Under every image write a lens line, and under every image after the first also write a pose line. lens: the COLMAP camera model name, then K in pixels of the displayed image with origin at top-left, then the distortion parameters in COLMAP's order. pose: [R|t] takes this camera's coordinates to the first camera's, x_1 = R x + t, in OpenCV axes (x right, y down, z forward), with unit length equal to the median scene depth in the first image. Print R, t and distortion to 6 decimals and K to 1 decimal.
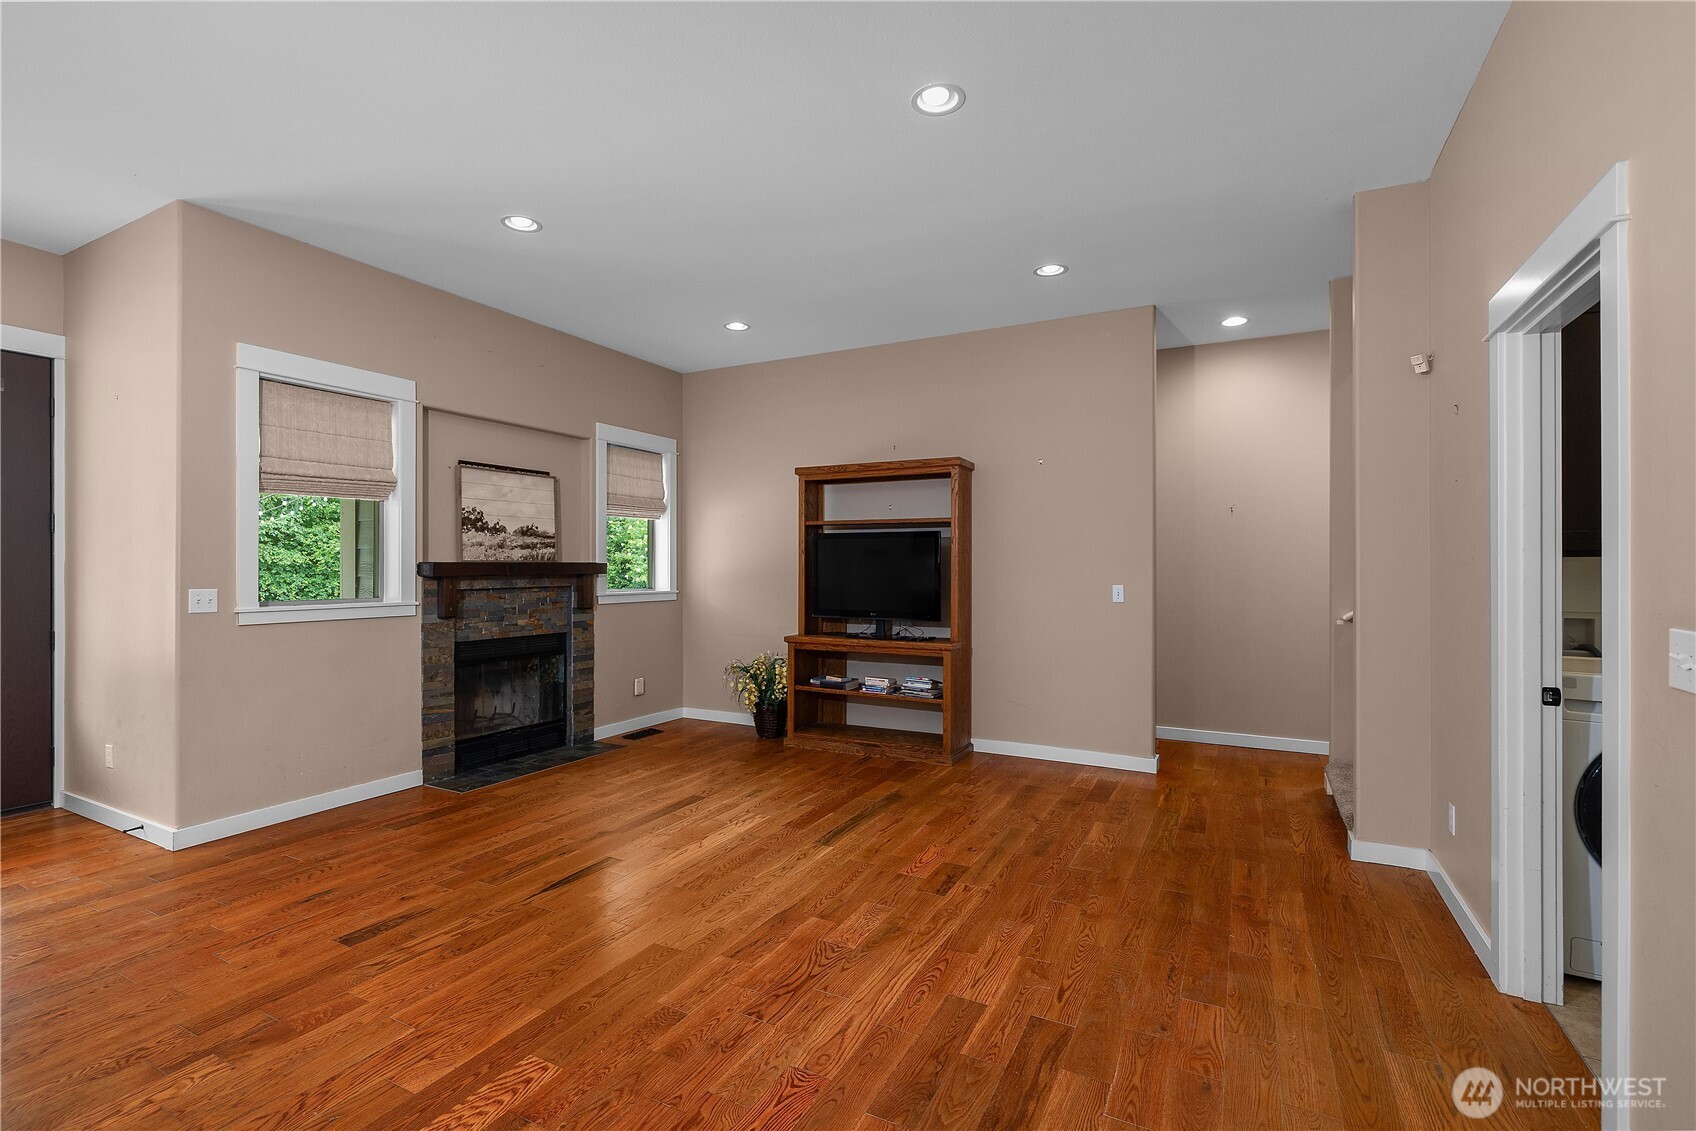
lens RADIAL K [[762.7, 0, 845.8], [0, 762.7, 565.1], [0, 0, 1]] dist [-0.012788, 0.000500]
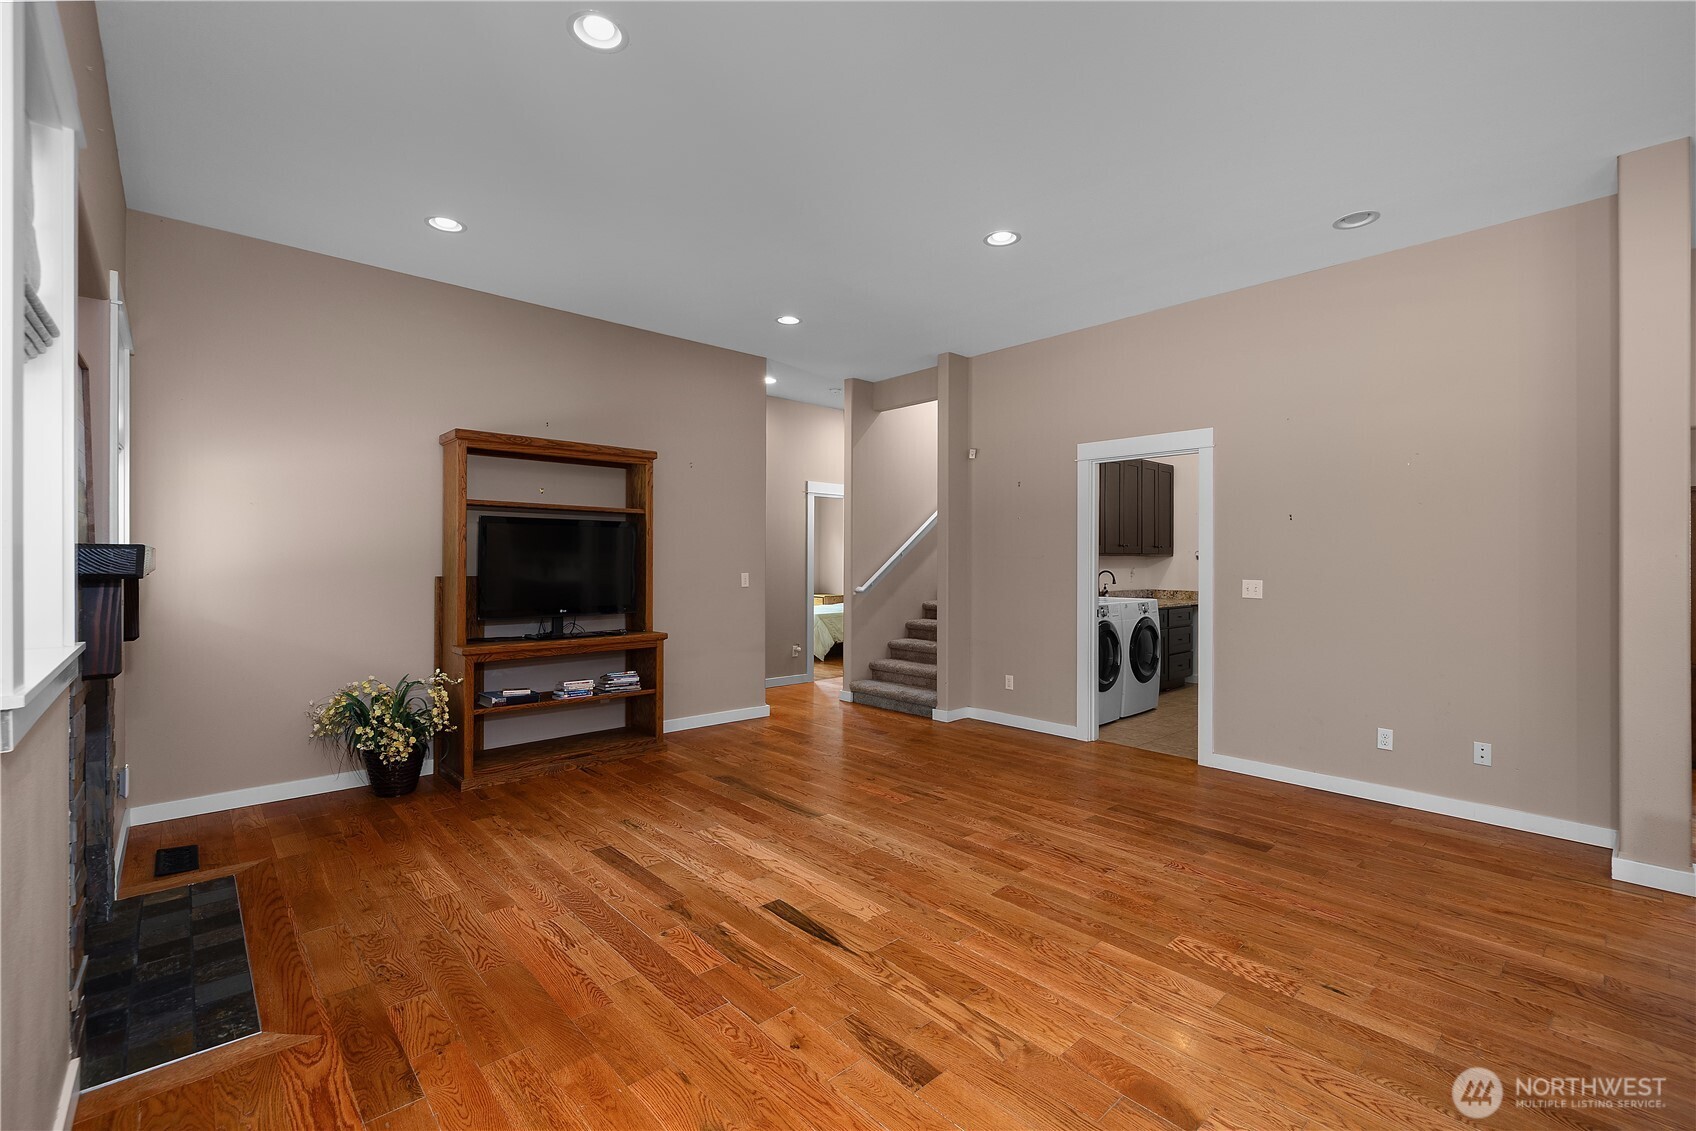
lens RADIAL K [[727.8, 0, 833.5], [0, 727.8, 557.5], [0, 0, 1]] dist [-0.001854, 0.000351]
pose [[0.352680, 0.001805, 0.935742, -0.823510], [-0.006194, 0.999981, 0.000405, -0.000594], [-0.935723, -0.005939, 0.352685, 0.514175]]
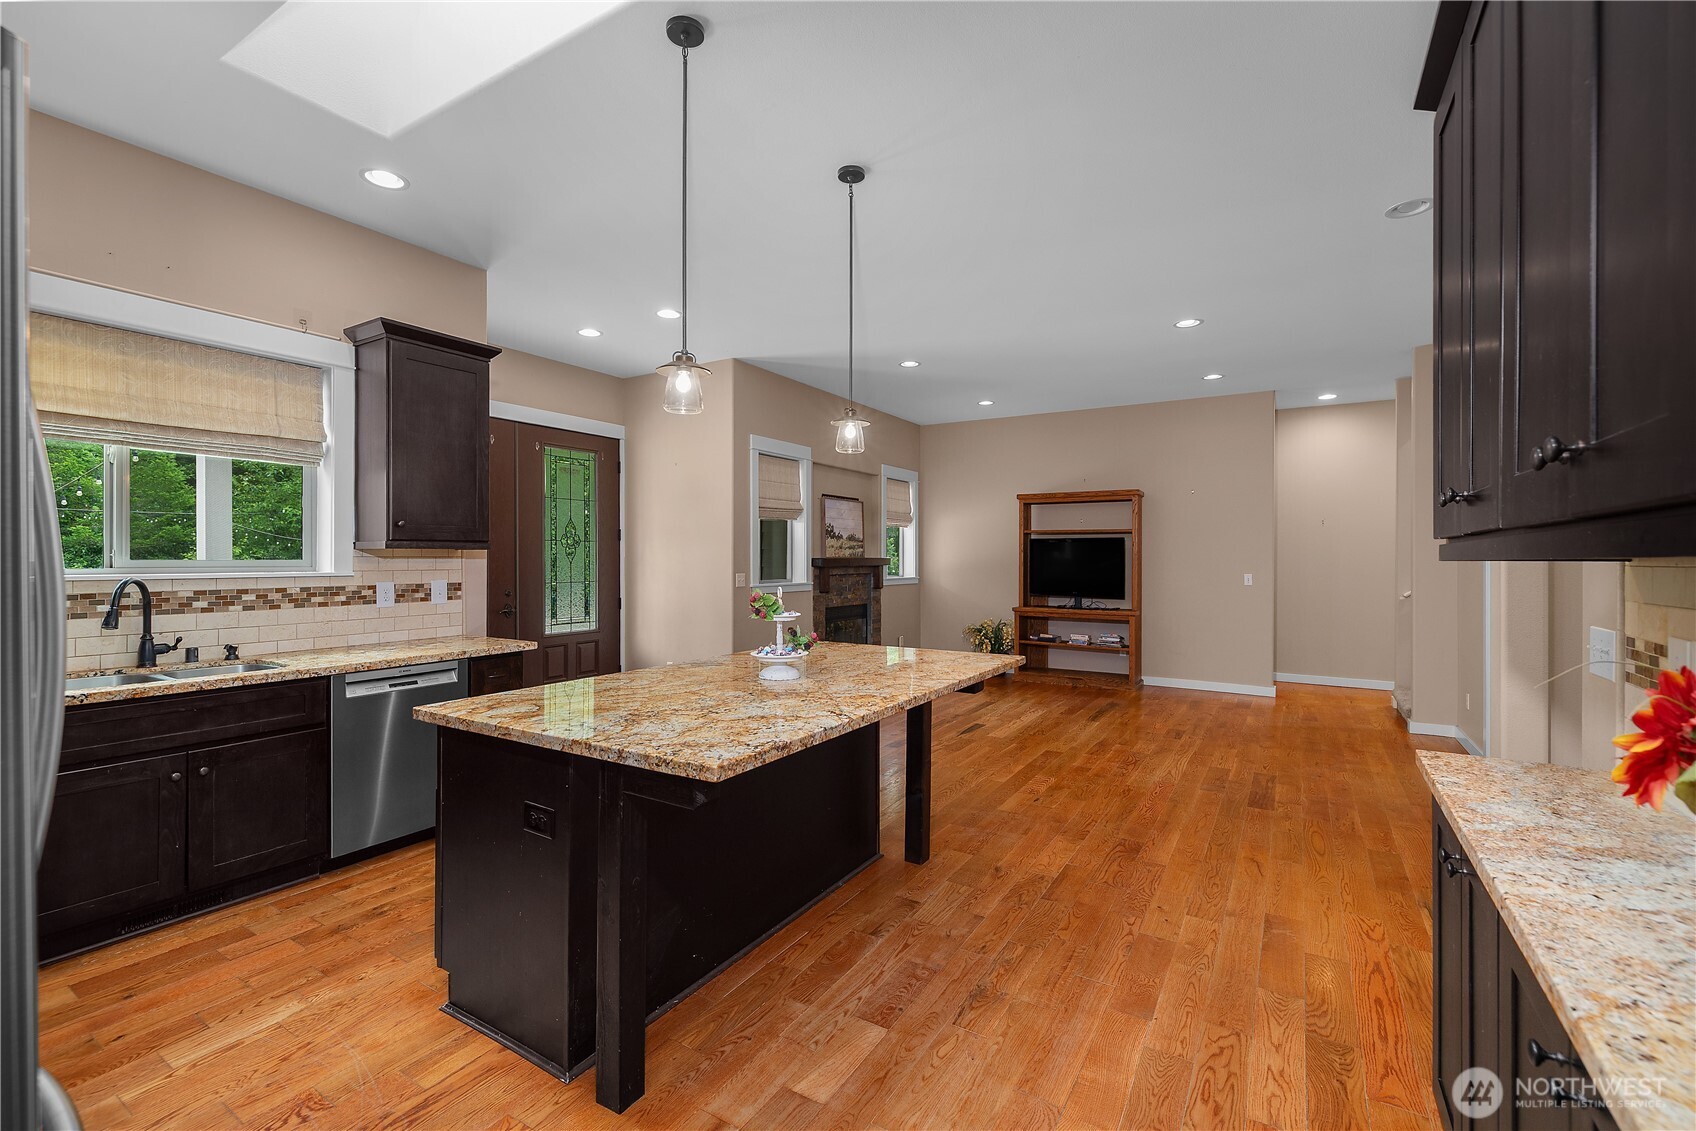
lens RADIAL K [[727.8, 0, 853.1], [0, 727.8, 557.2], [0, 0, 1]] dist [-0.001854, 0.000351]
pose [[0.997838, 0.002440, -0.065683, -0.390803], [-0.002281, 0.999994, 0.002493, -0.010343], [0.065688, -0.002338, 0.997837, -0.585861]]
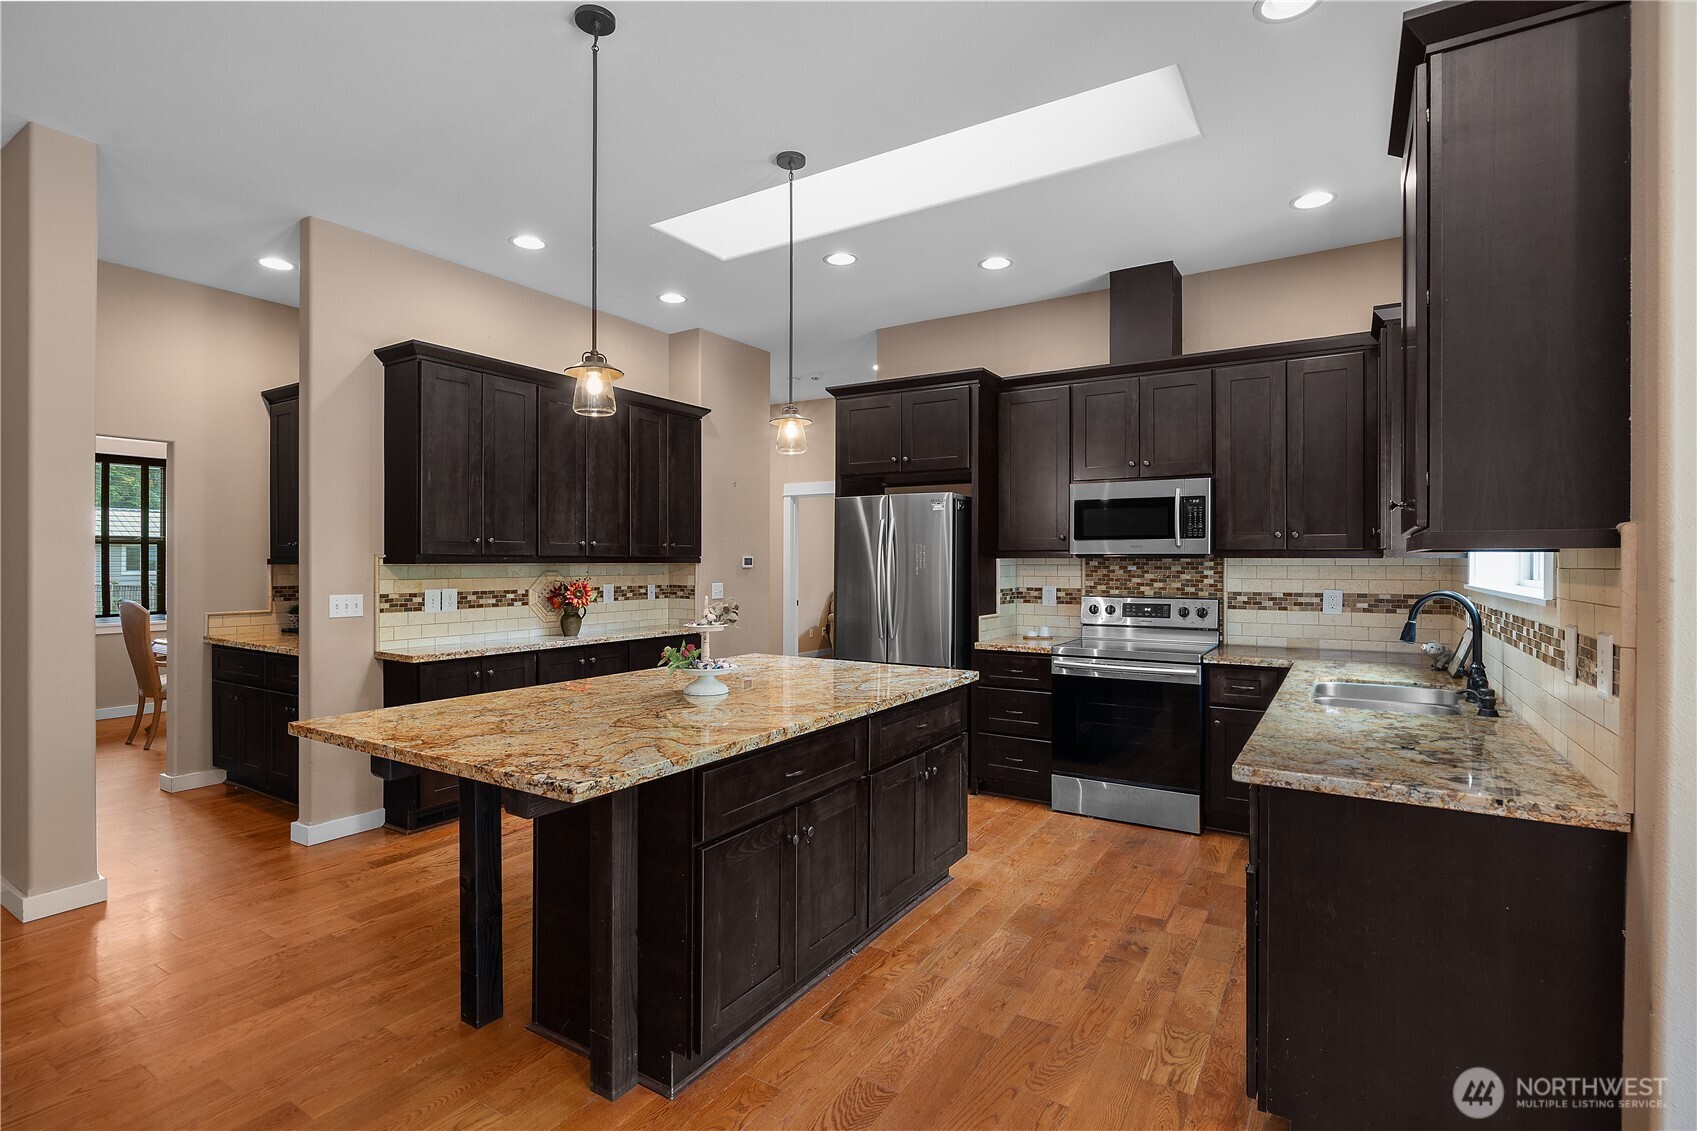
lens RADIAL K [[812.3, 0, 832.7], [0, 812.3, 554.8], [0, 0, 1]] dist [0.014799, -0.000174]
pose [[-0.996081, -0.000532, 0.088439, -0.657833], [-0.001567, 0.999931, -0.011634, -0.008972], [-0.088427, -0.011727, -0.996014, 0.699280]]
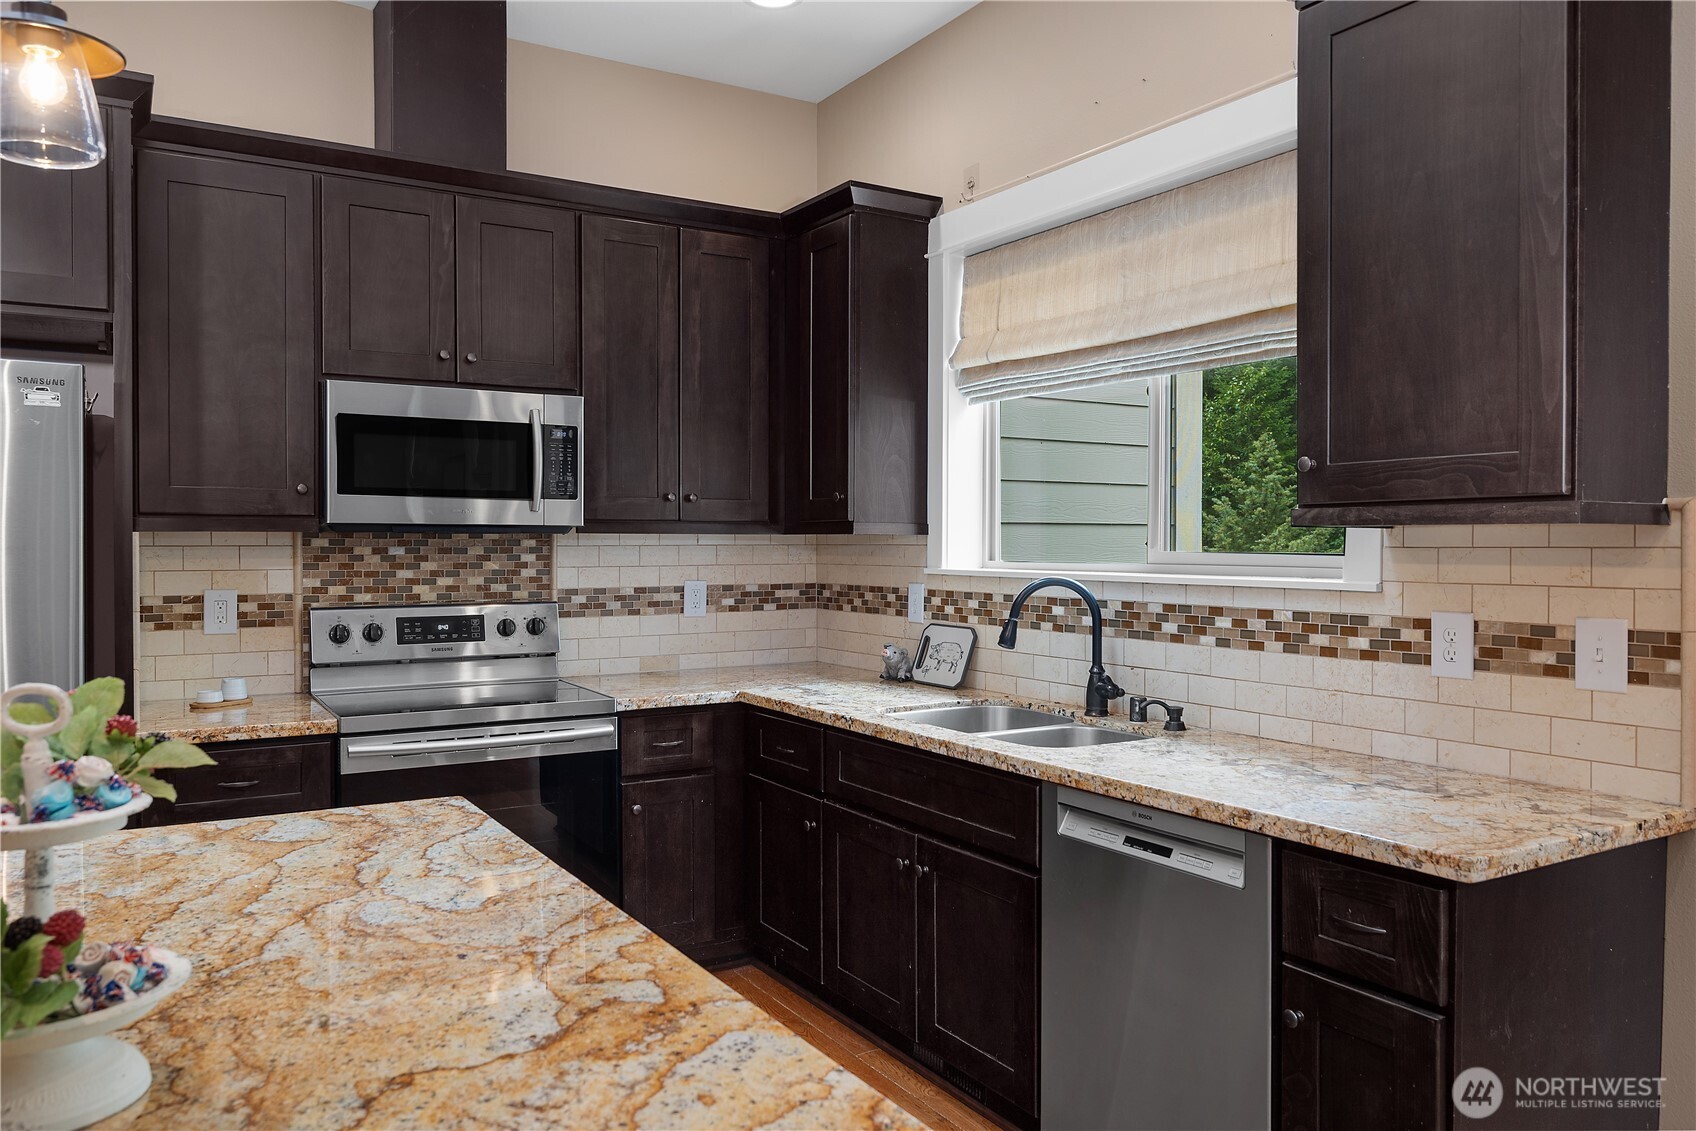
lens RADIAL K [[1213.1, 0, 842.1], [0, 1213.1, 566.4], [0, 0, 1]] dist [-0.001149, 0.009643]
pose [[-0.519237, 0.016485, -0.854471, -0.381708], [0.001497, 0.999830, 0.018380, -0.009198], [0.854629, 0.008264, -0.519173, 0.288528]]
